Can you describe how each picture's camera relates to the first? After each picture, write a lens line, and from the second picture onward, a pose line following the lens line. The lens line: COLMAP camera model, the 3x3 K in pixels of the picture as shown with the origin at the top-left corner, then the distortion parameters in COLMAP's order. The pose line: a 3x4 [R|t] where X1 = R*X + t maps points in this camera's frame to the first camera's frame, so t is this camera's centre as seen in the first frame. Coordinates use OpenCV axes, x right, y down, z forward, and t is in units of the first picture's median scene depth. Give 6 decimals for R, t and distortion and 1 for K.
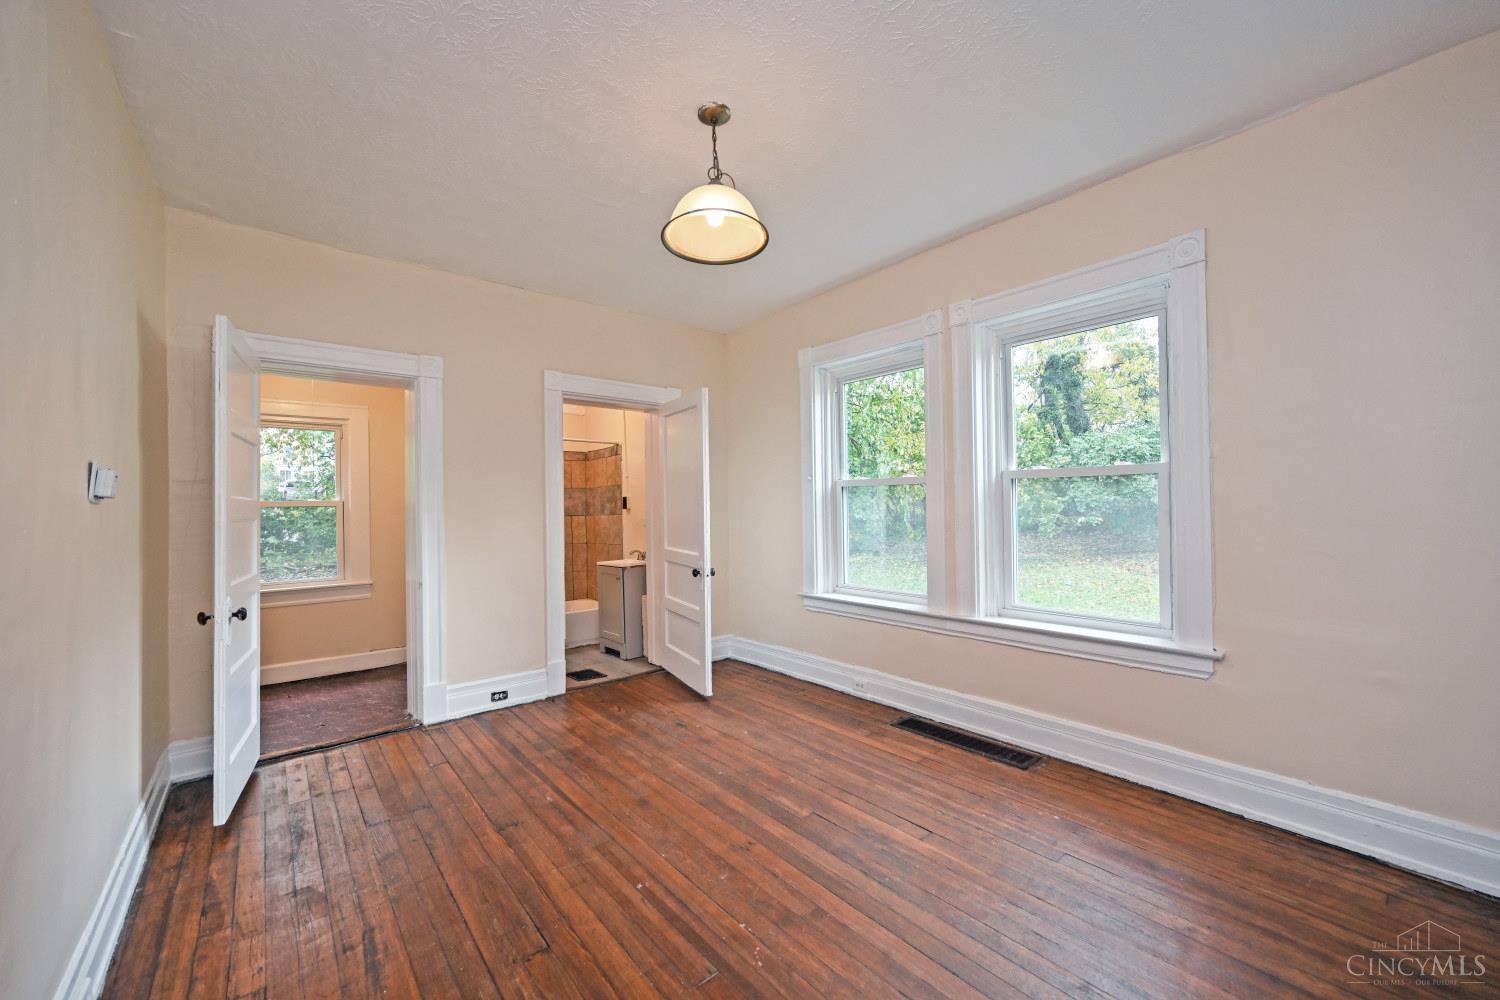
lens RADIAL K [[588.4, 0, 752.3], [0, 588.4, 505.5], [0, 0, 1]] dist [0.000677, -0.000693]
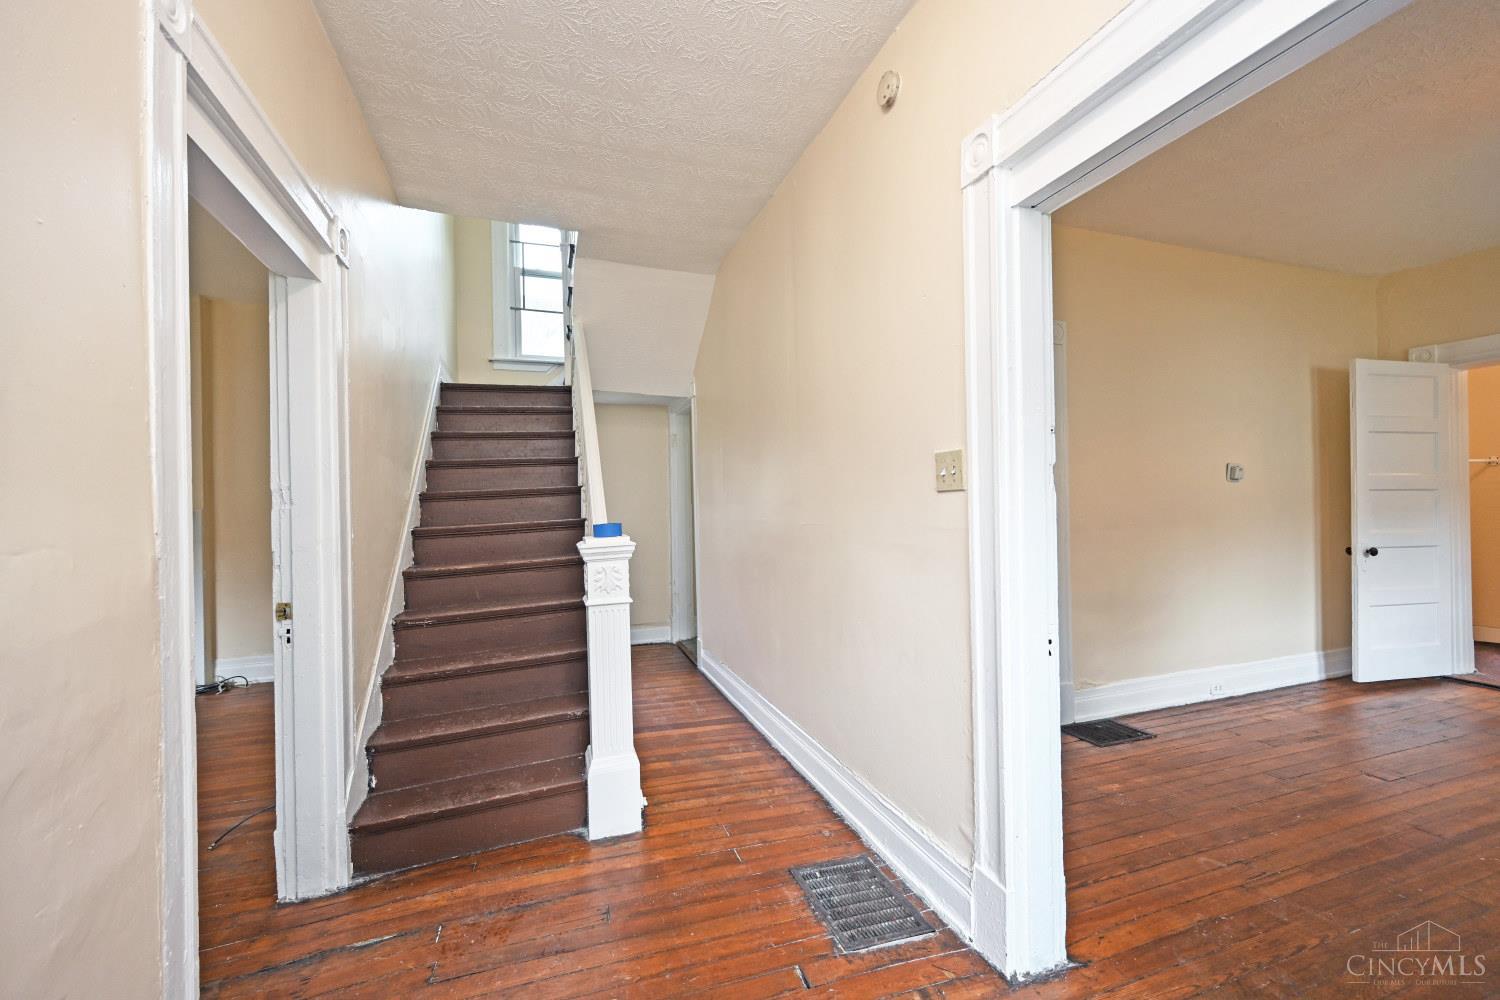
lens RADIAL K [[588.4, 0, 752.2], [0, 588.4, 497.1], [0, 0, 1]] dist [0.000677, -0.000693]
pose [[-0.351614, 0.002421, -0.936142, 0.809045], [0.009522, 0.999954, -0.000991, 0.022516], [0.936097, -0.009262, -0.351621, 0.027811]]
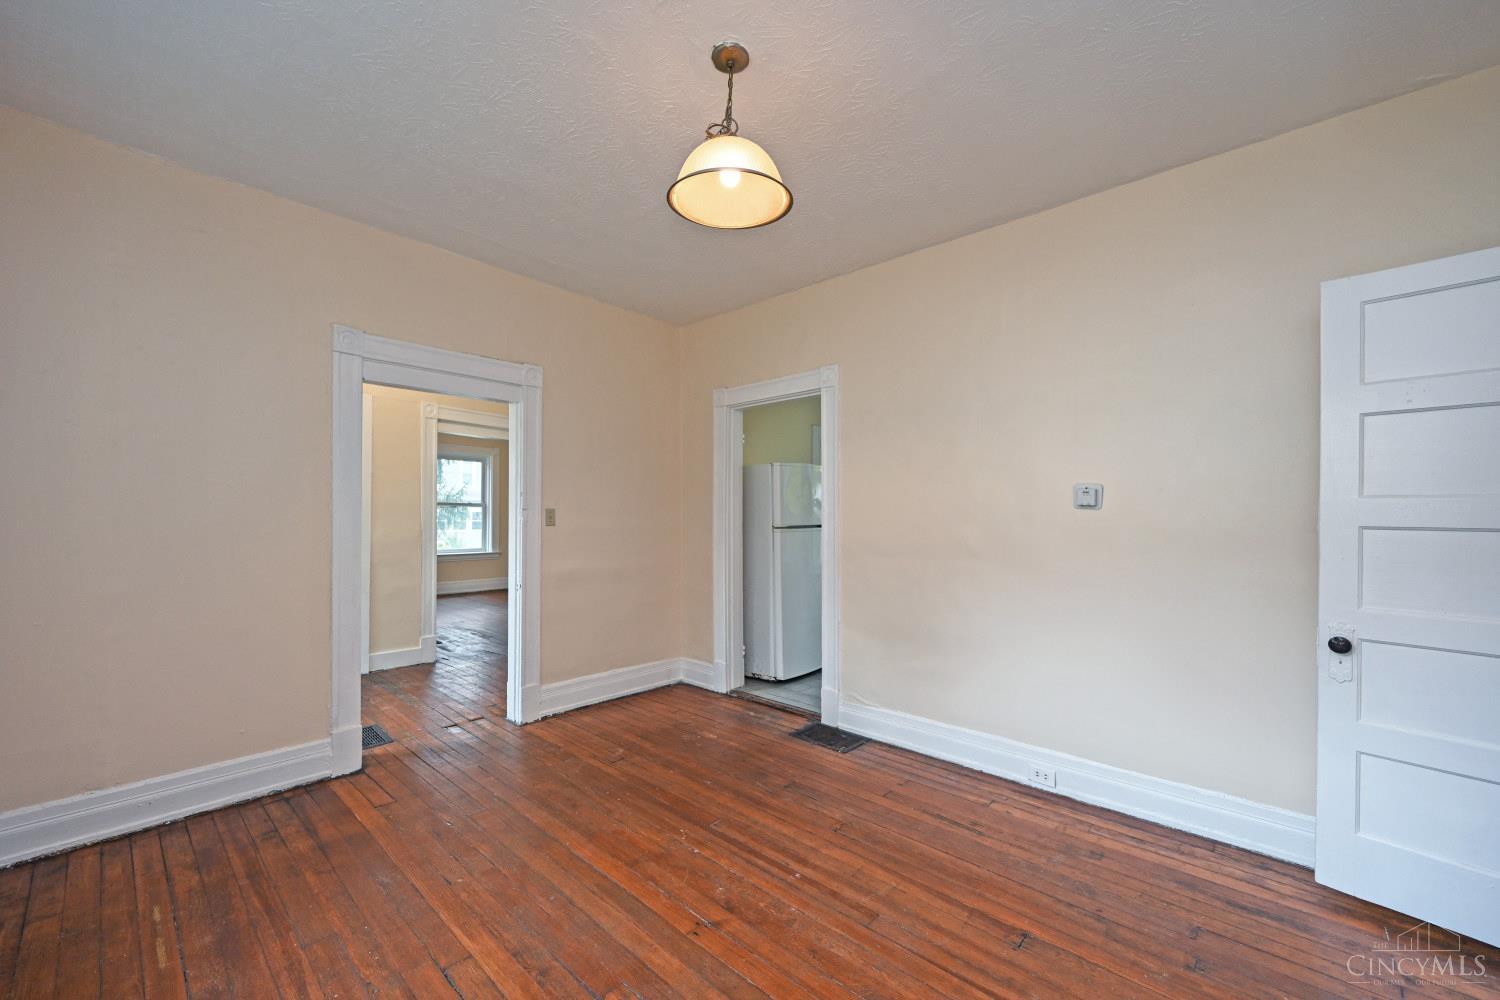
lens RADIAL K [[588.4, 0, 750.8], [0, 588.4, 501.9], [0, 0, 1]] dist [0.000677, -0.000693]
pose [[-0.988916, 0.003010, -0.148448, 0.027123], [0.004045, 0.999970, -0.006673, -0.006641], [0.148423, -0.007200, -0.988898, 1.224554]]
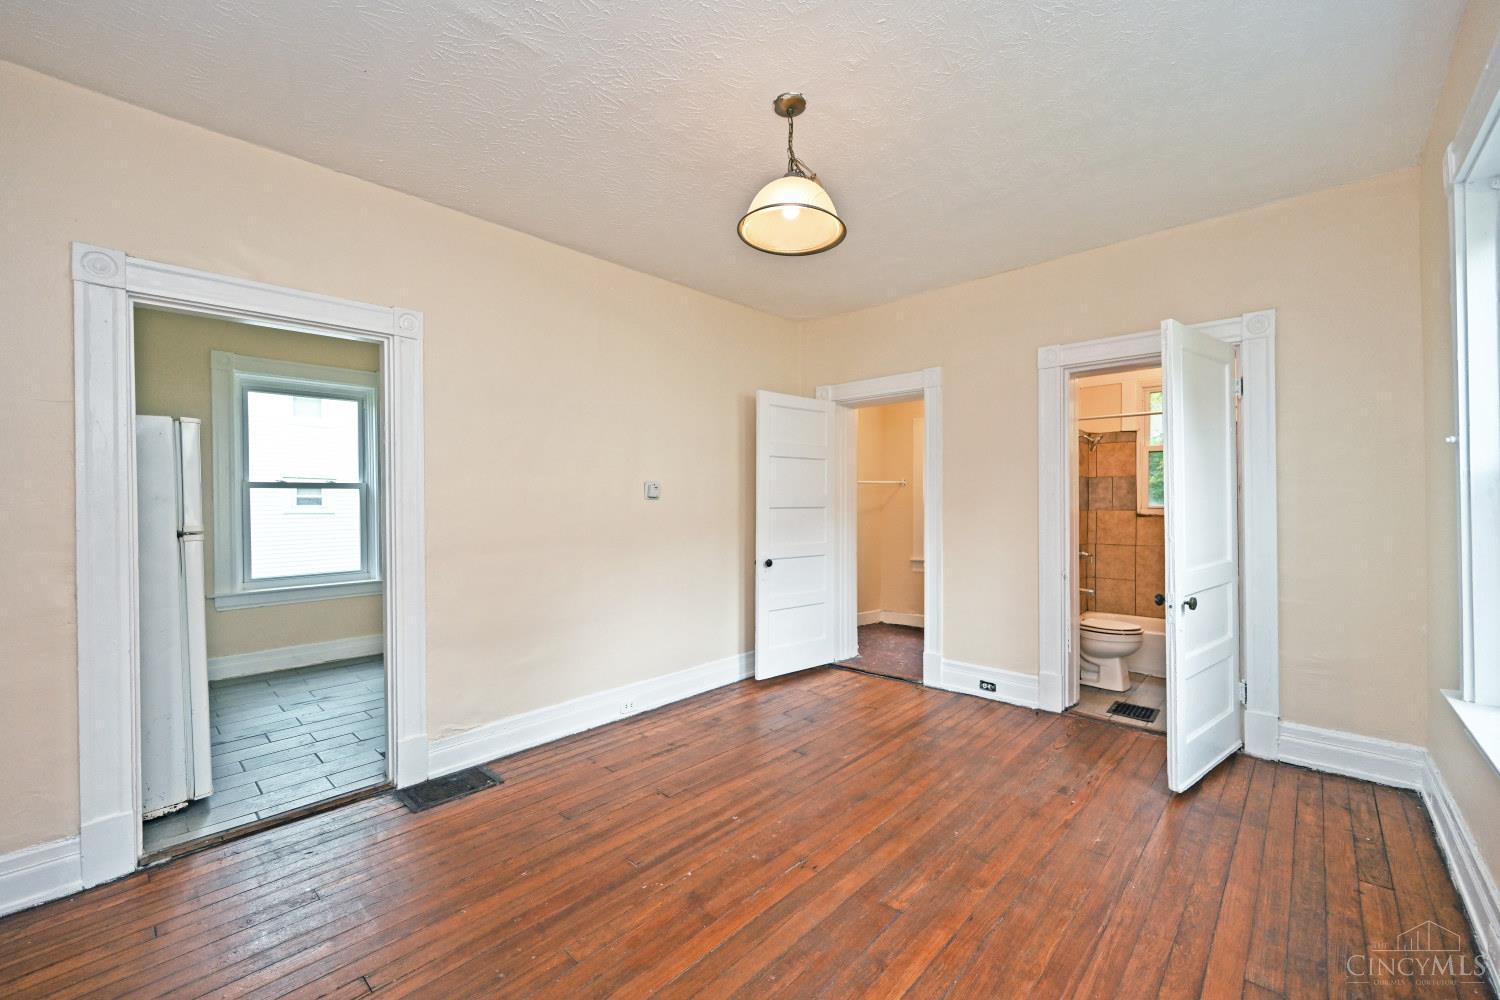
lens RADIAL K [[588.4, 0, 746.5], [0, 588.4, 506.0], [0, 0, 1]] dist [0.000677, -0.000693]
pose [[0.120979, 0.005828, -0.992638, 0.596941], [0.004353, 0.999970, 0.006401, 0.005679], [0.992645, -0.005095, 0.120950, 0.533220]]
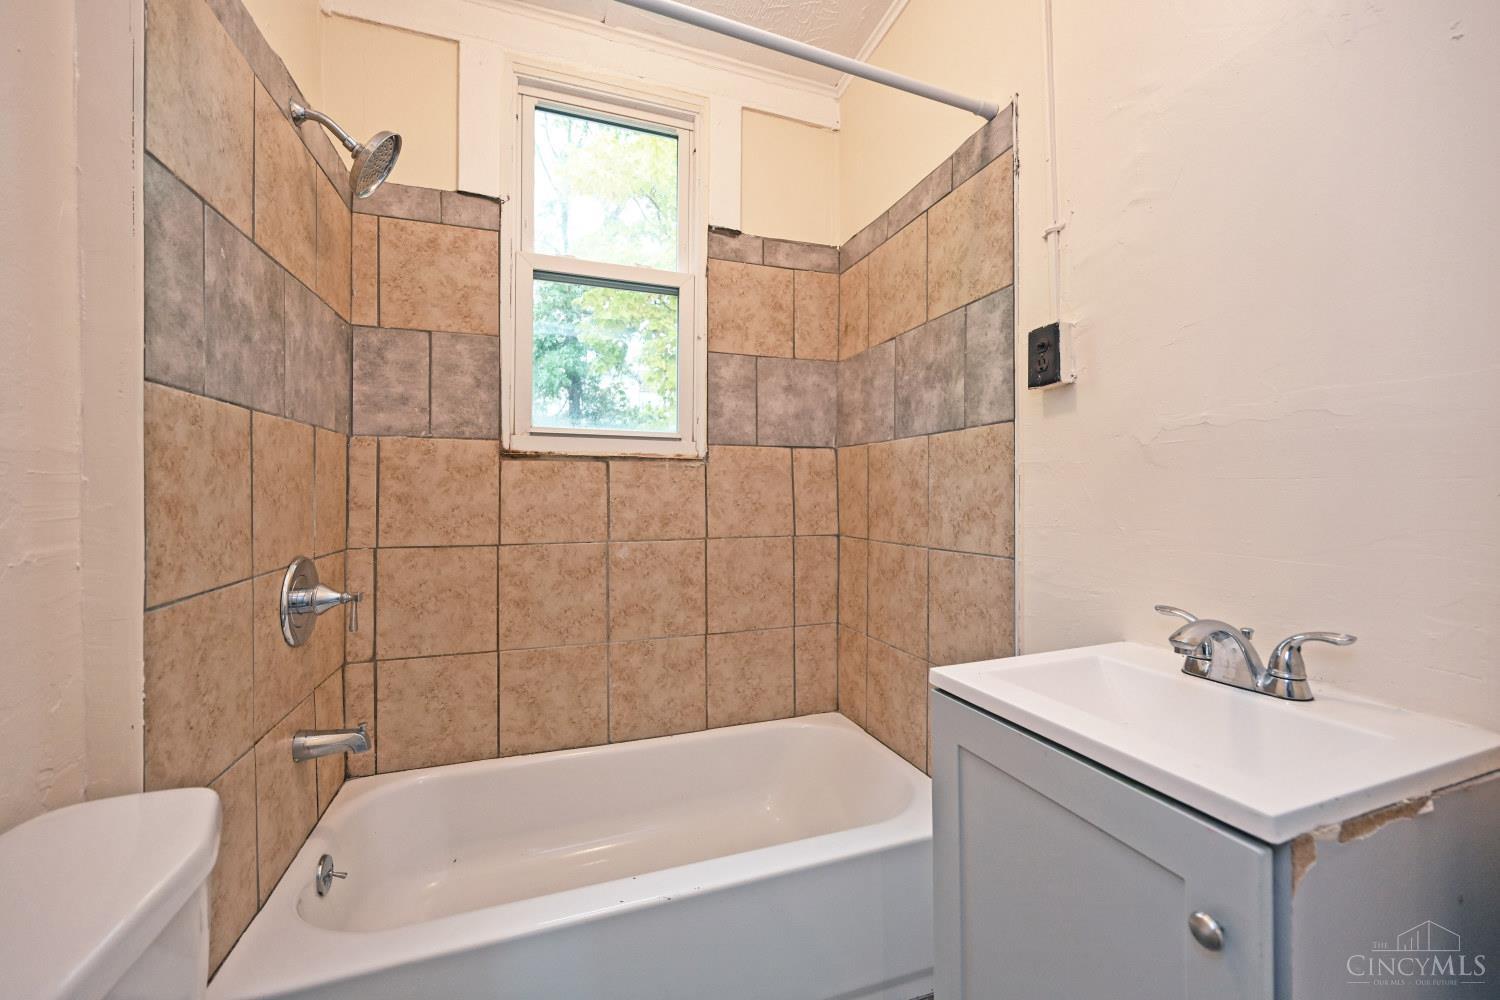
lens RADIAL K [[588.4, 0, 756.0], [0, 588.4, 491.0], [0, 0, 1]] dist [0.000677, -0.000693]
pose [[0.942568, 0.005364, -0.333972, -0.416086], [-0.005021, 0.999986, 0.001890, 0.073790], [0.333977, -0.000104, 0.942581, 1.314522]]
